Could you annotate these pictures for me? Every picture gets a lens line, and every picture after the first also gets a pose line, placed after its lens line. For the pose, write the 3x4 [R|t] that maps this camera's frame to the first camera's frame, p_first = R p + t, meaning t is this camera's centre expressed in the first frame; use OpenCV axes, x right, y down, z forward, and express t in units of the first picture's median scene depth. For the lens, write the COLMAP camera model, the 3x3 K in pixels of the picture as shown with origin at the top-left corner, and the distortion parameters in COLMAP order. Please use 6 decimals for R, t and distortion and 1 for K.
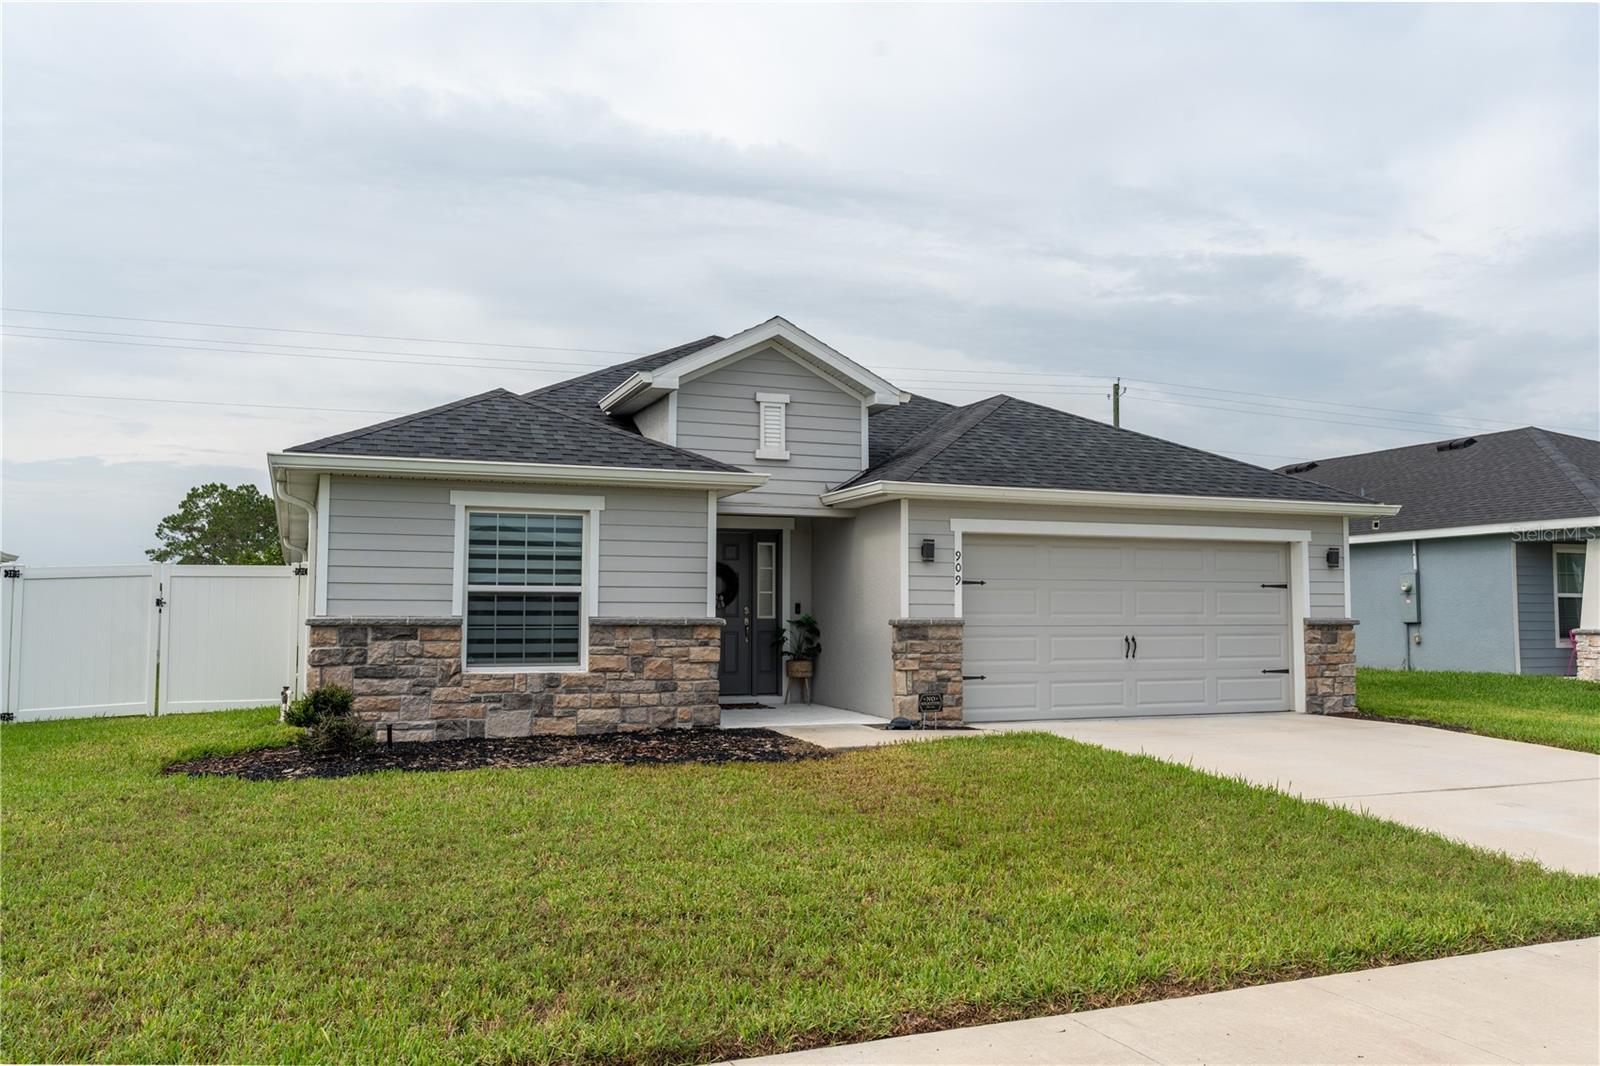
lens RADIAL K [[1244.7, 0, 800.0], [0, 1244.7, 533.0], [0, 0, 1]] dist [-0.012642, -0.003389]
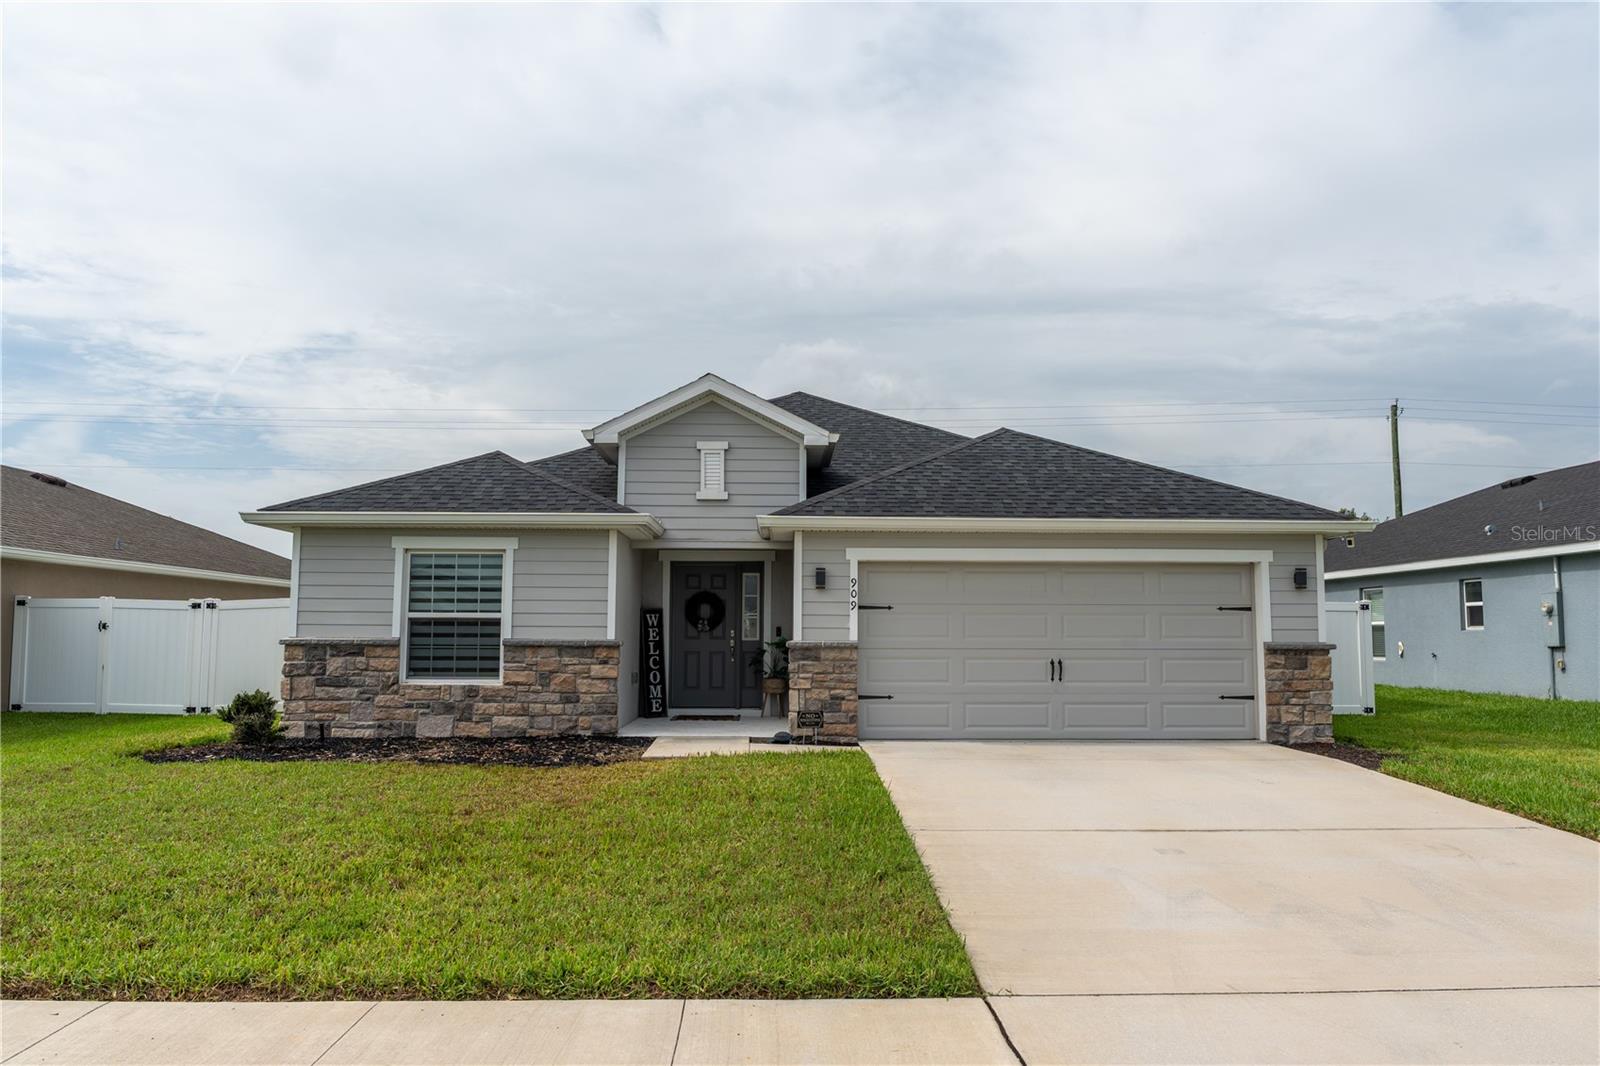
lens RADIAL K [[1080.6, 0, 803.5], [0, 1080.6, 533.7], [0, 0, 1]] dist [-0.013875, -0.003659]
pose [[0.938615, -0.029684, -0.343688, 0.453720], [0.020100, 0.999304, -0.031413, 0.005032], [0.344381, 0.022577, 0.938558, 0.122249]]
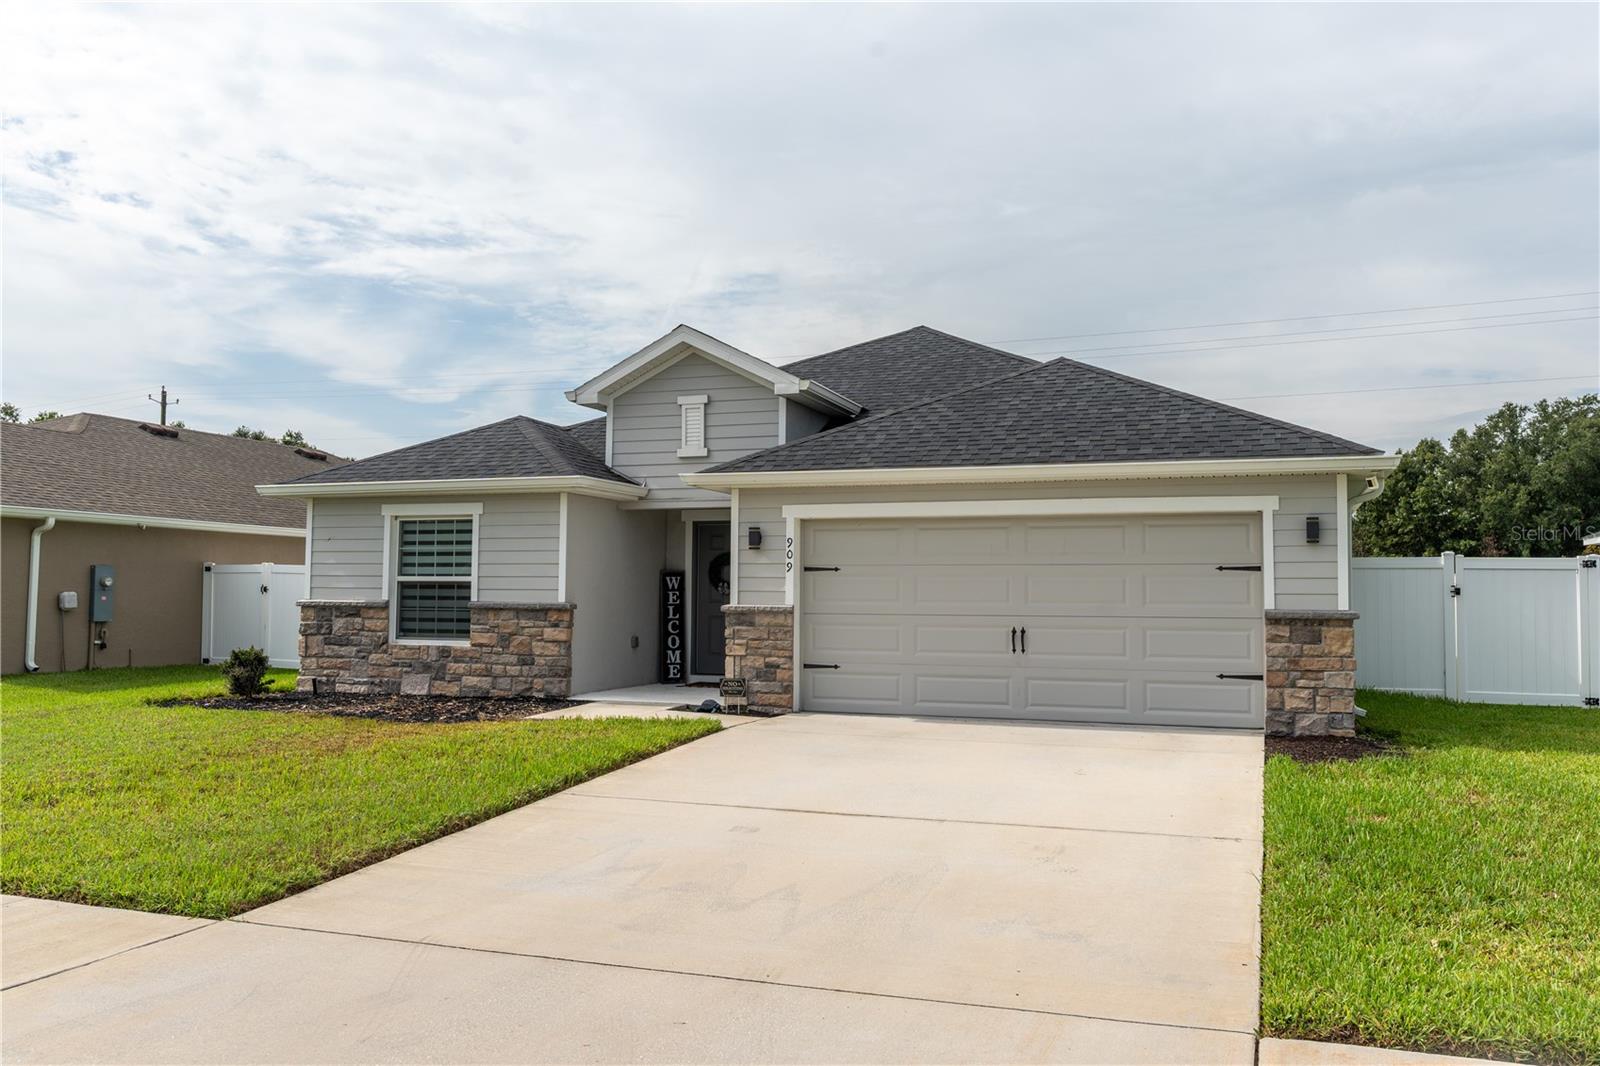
lens RADIAL K [[1261.7, 0, 821.1], [0, 1261.7, 514.3], [0, 0, 1]] dist [-0.010930, -0.002127]
pose [[0.752569, -0.038855, -0.657366, 0.900915], [0.037789, 0.999161, -0.015795, 0.014045], [0.657428, -0.012955, 0.753406, 0.285815]]
